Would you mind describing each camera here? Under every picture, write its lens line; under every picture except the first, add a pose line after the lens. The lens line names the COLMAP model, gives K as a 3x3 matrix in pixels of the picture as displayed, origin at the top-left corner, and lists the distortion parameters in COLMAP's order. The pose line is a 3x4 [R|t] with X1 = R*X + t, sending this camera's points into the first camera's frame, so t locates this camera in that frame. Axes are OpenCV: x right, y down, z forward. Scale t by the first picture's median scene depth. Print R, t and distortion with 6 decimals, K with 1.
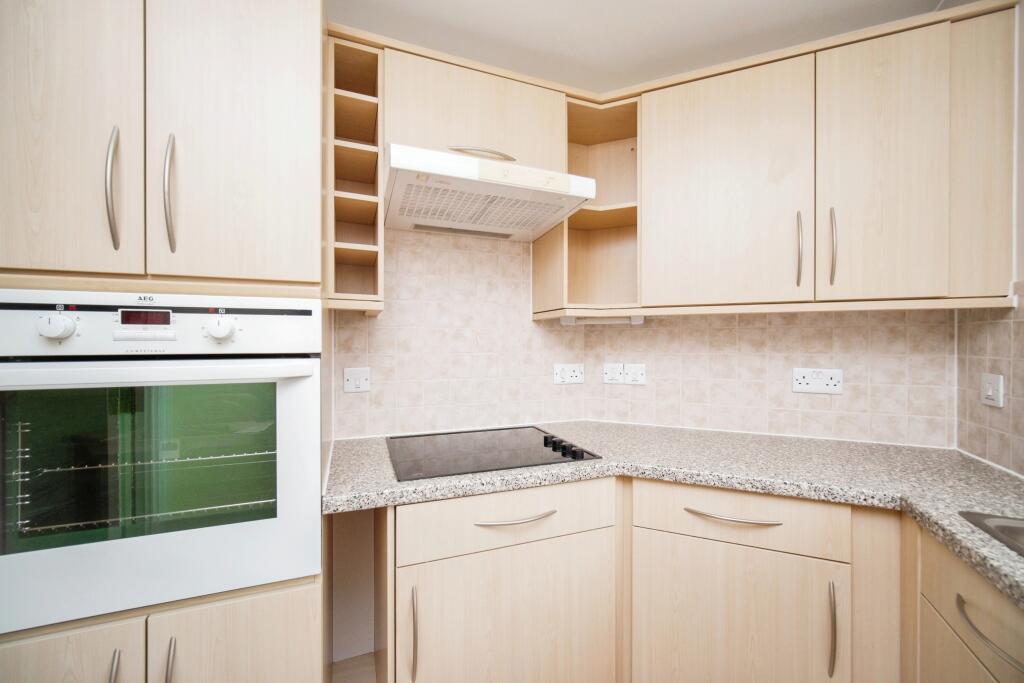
lens RADIAL K [[421.1, 0, 515.7], [0, 421.1, 346.2], [0, 0, 1]] dist [-0.001778, -0.000051]
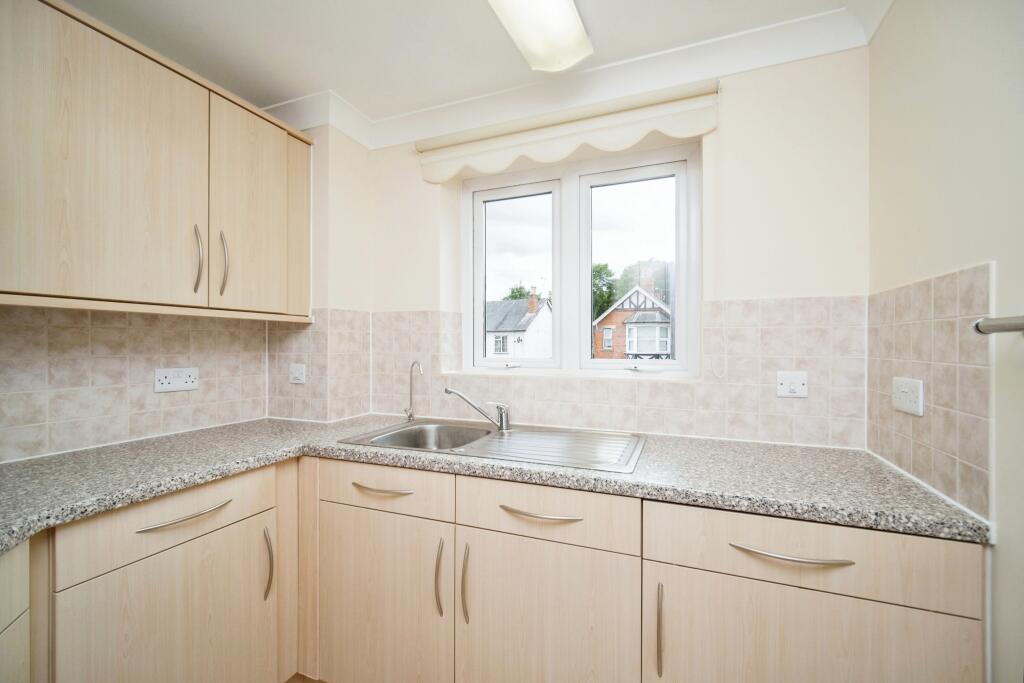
lens RADIAL K [[421.1, 0, 515.7], [0, 421.1, 346.2], [0, 0, 1]] dist [-0.001778, -0.000051]
pose [[-0.039961, -0.004324, 0.999192, -0.424197], [0.008567, 0.999952, 0.004669, -0.000542], [-0.999165, 0.008746, -0.039922, 0.196642]]
